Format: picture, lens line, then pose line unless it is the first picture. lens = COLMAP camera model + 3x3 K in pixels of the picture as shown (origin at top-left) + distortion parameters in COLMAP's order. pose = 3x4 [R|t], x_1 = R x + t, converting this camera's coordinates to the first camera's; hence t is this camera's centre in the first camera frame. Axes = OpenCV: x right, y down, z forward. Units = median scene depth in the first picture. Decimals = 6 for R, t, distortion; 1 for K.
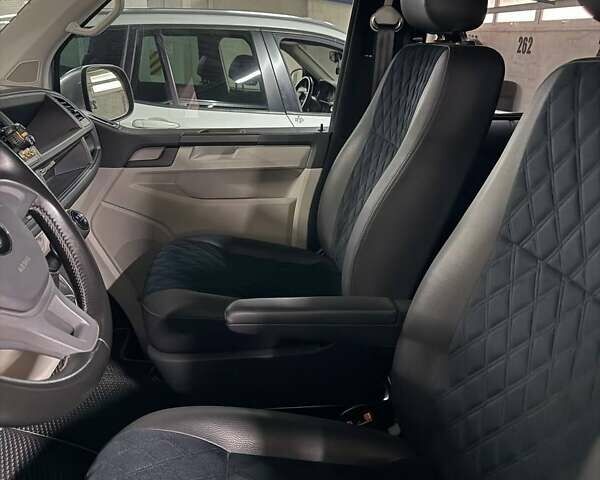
lens RADIAL K [[563.2, 0, 300.0], [0, 563.2, 240.0], [0, 0, 1]] dist [0.203836, -0.461139]
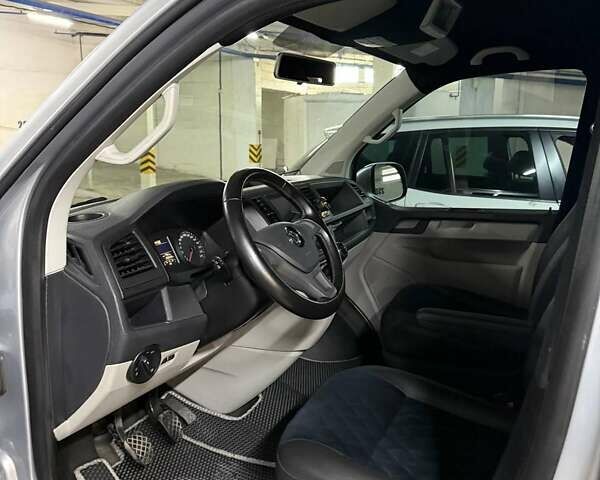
lens RADIAL K [[563.2, 0, 300.0], [0, 563.2, 240.0], [0, 0, 1]] dist [0.203836, -0.461139]
pose [[0.865870, 0.068890, -0.495503, 0.190919], [-0.143547, 0.983036, -0.114170, 0.081140], [0.479232, 0.169985, 0.861070, -0.303861]]
